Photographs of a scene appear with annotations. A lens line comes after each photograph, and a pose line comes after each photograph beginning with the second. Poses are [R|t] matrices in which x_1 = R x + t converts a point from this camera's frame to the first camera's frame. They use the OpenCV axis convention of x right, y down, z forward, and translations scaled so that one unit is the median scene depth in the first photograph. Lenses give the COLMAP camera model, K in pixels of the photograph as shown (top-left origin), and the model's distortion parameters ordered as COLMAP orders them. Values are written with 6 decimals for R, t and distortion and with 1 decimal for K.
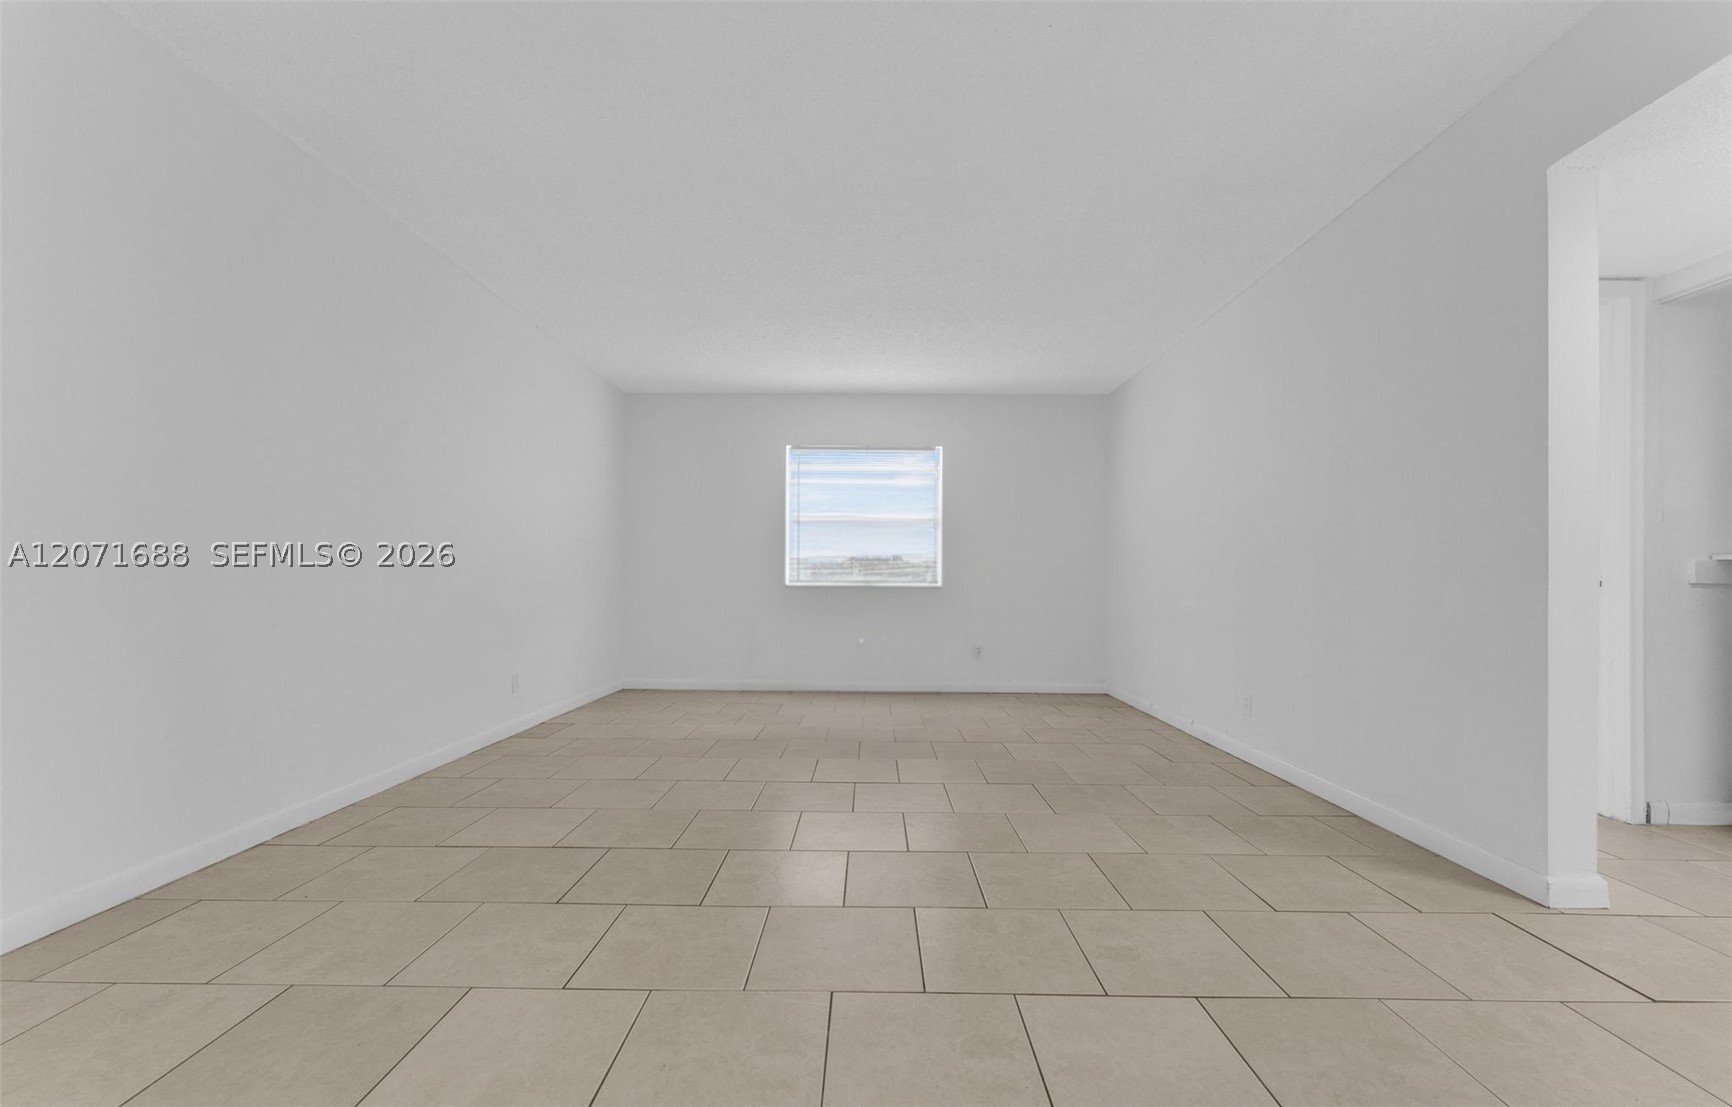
lens RADIAL K [[700.7, 0, 862.5], [0, 700.7, 575.4], [0, 0, 1]] dist [0.001121, 0.001004]
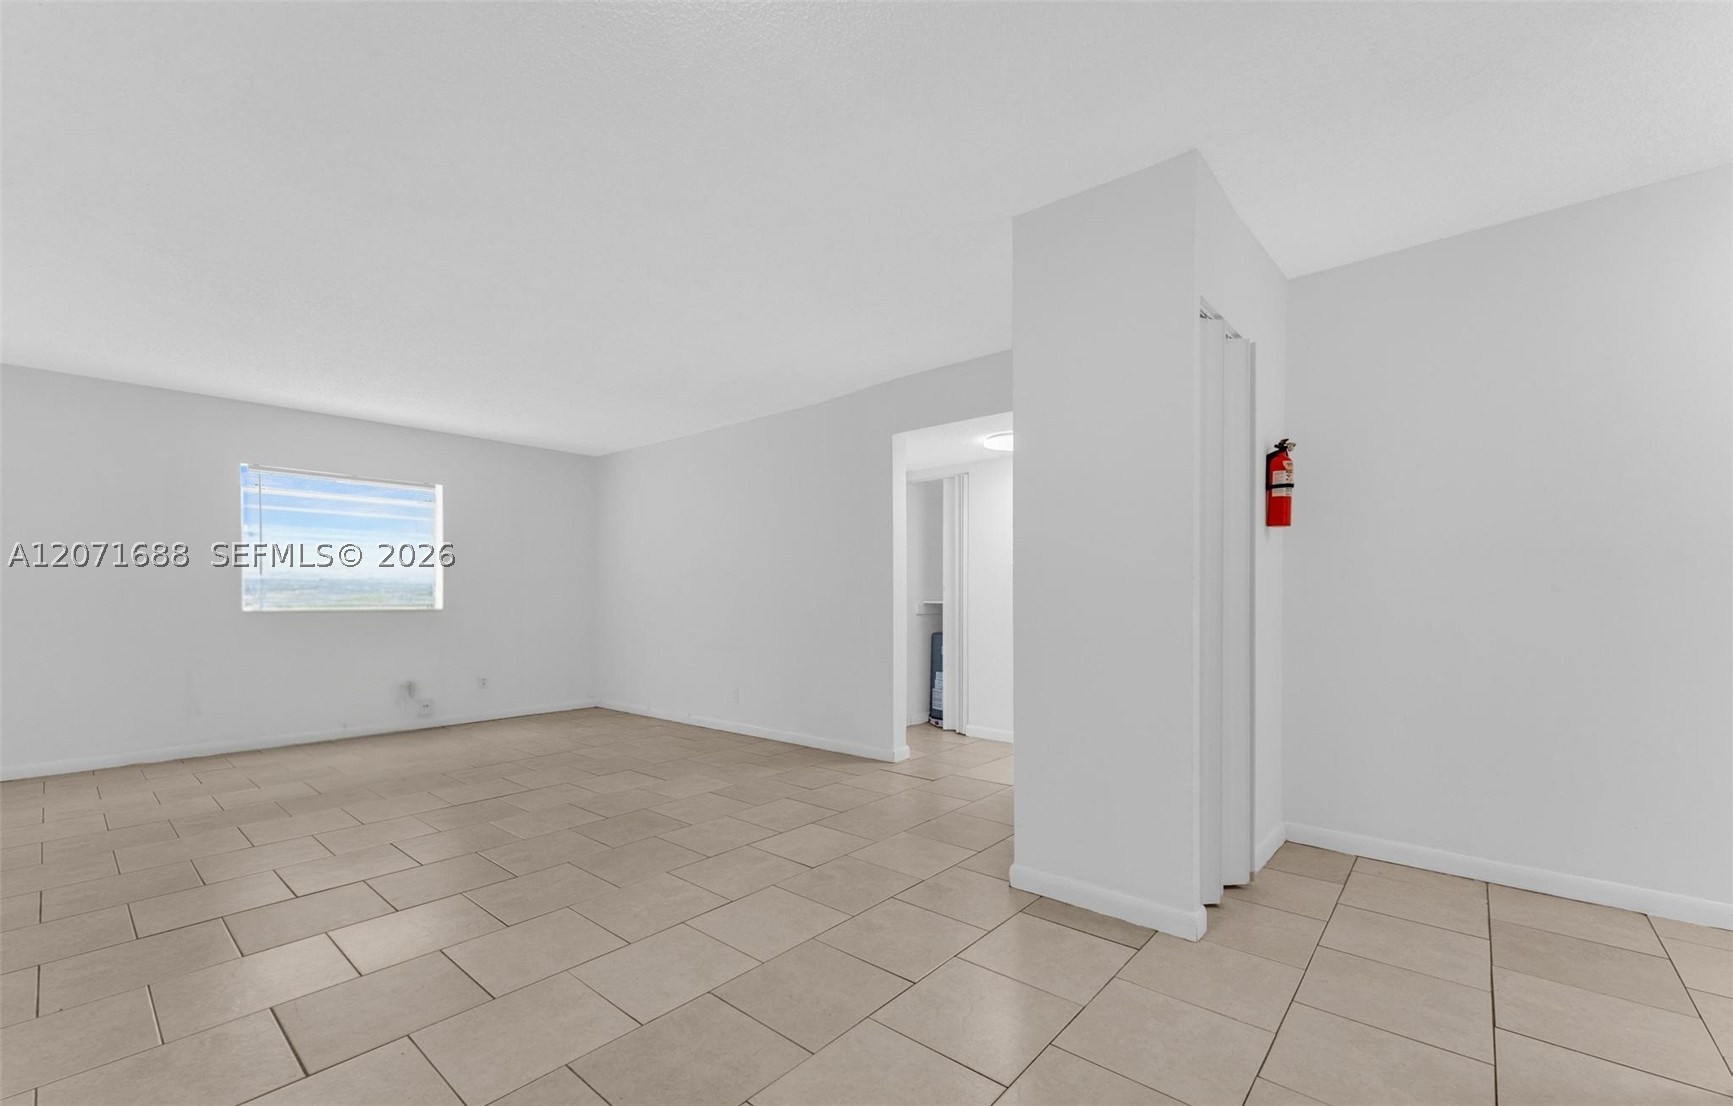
lens RADIAL K [[701.1, 0, 862.9], [0, 701.1, 605.8], [0, 0, 1]] dist [0.001121, 0.001004]
pose [[0.646295, -0.017571, 0.762885, -0.276913], [0.003126, 0.999787, 0.020380, -0.027649], [-0.763081, -0.010787, 0.646212, -0.130018]]
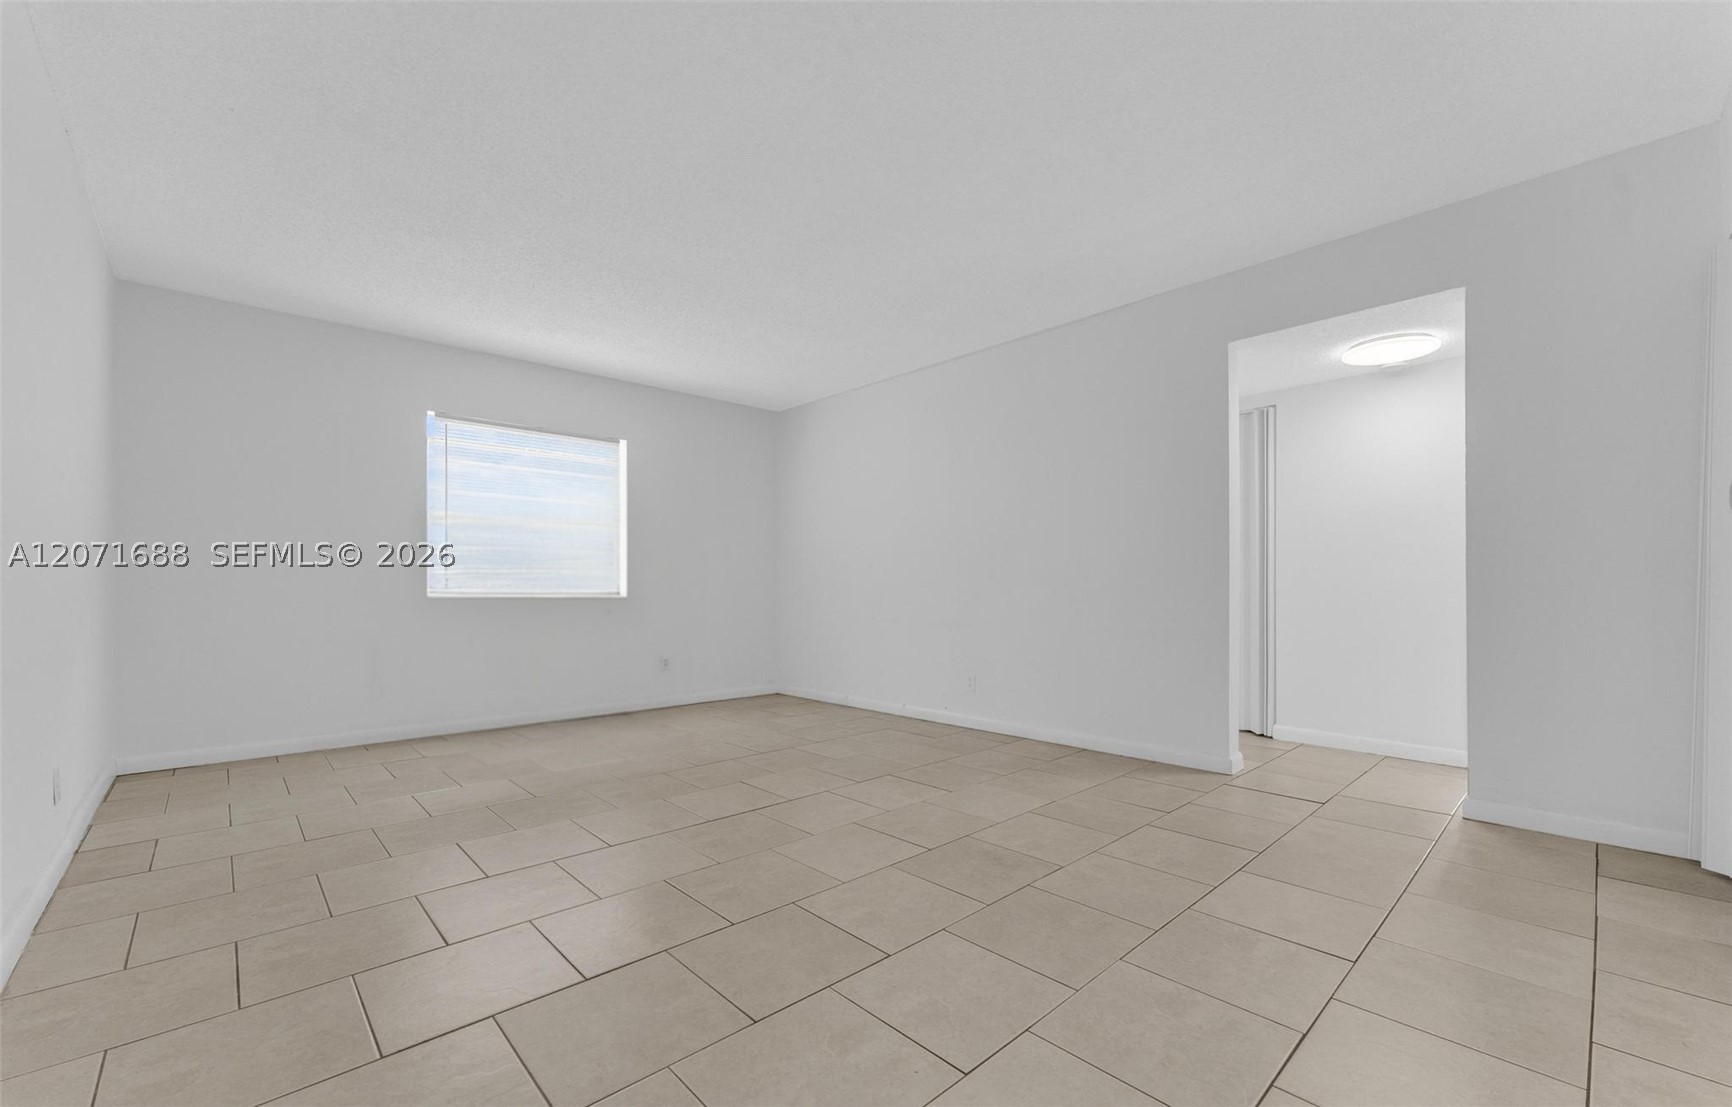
lens RADIAL K [[700.7, 0, 880.6], [0, 700.7, 593.9], [0, 0, 1]] dist [0.001121, 0.001004]
pose [[0.720982, -0.015258, 0.692785, -0.284200], [0.003013, 0.999817, 0.018884, -0.002400], [-0.692947, -0.011528, 0.720897, 0.122633]]
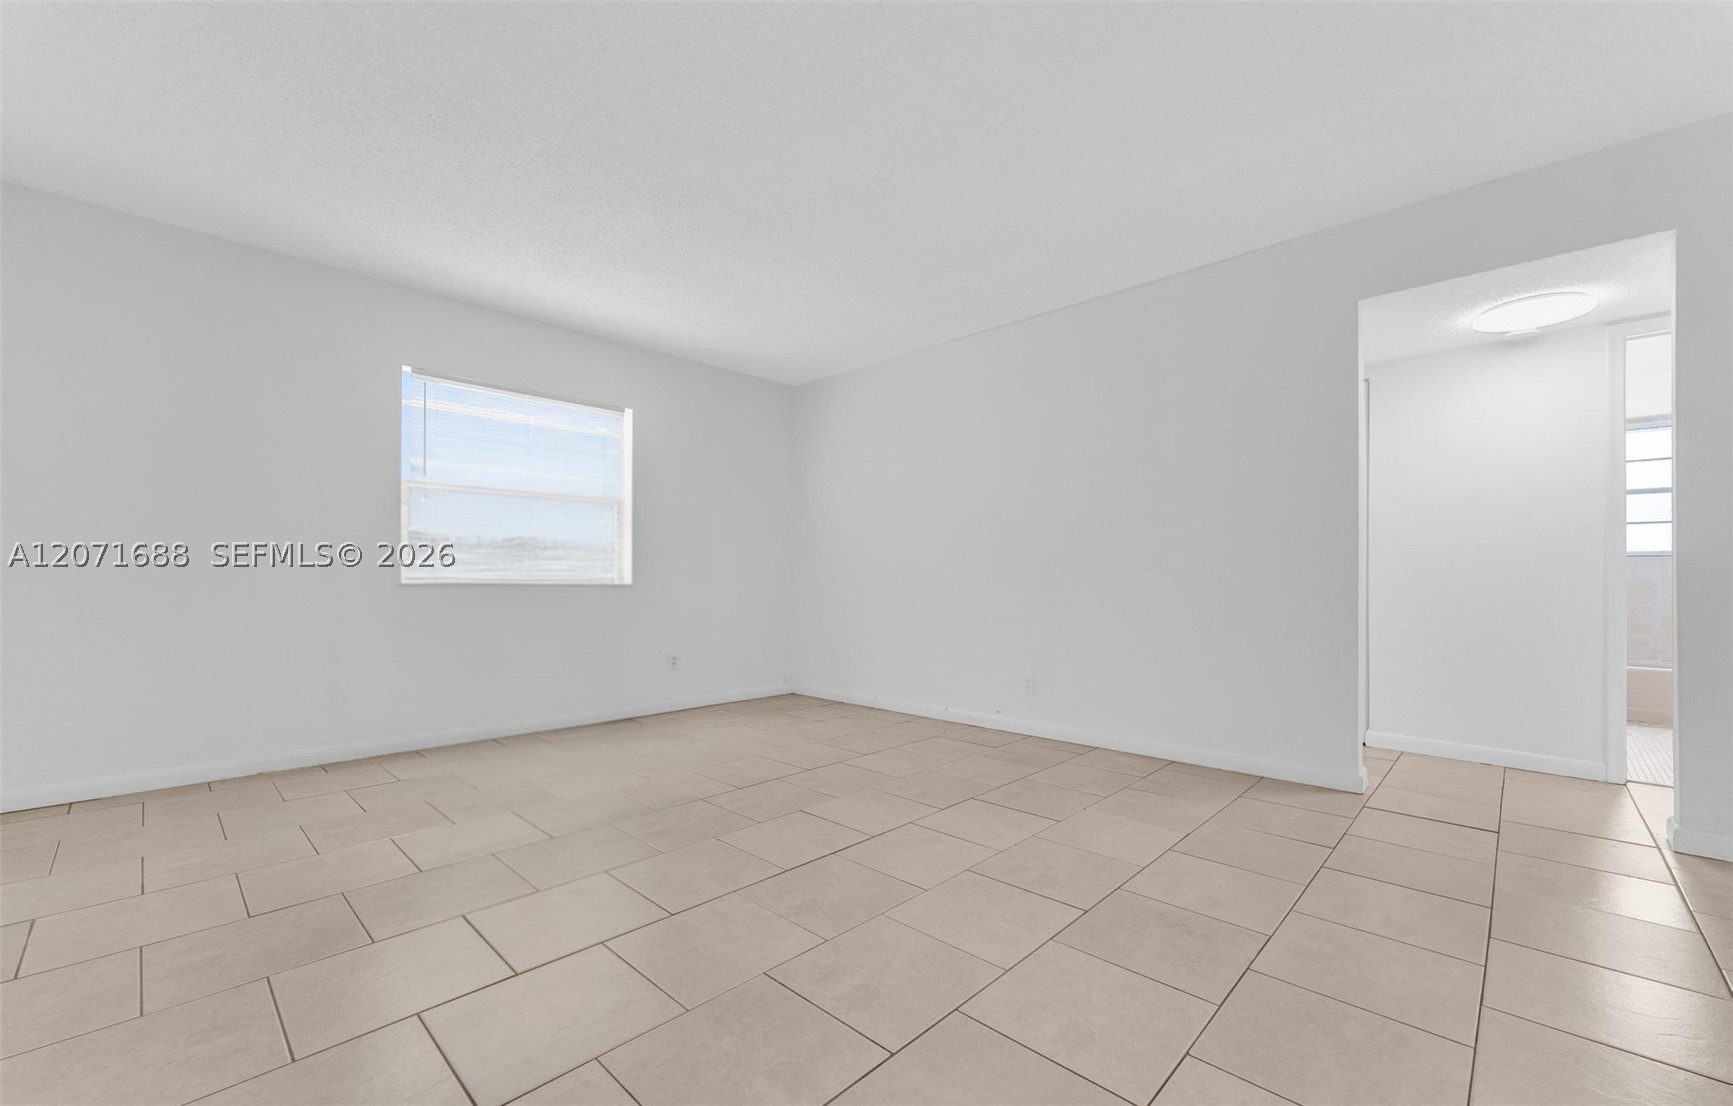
lens RADIAL K [[701.1, 0, 888.5], [0, 701.1, 575.6], [0, 0, 1]] dist [0.001121, 0.001004]
pose [[0.679982, -0.003200, 0.733222, -0.278651], [-0.002984, 0.999970, 0.007132, -0.000907], [-0.733223, -0.007038, 0.679952, 0.247286]]
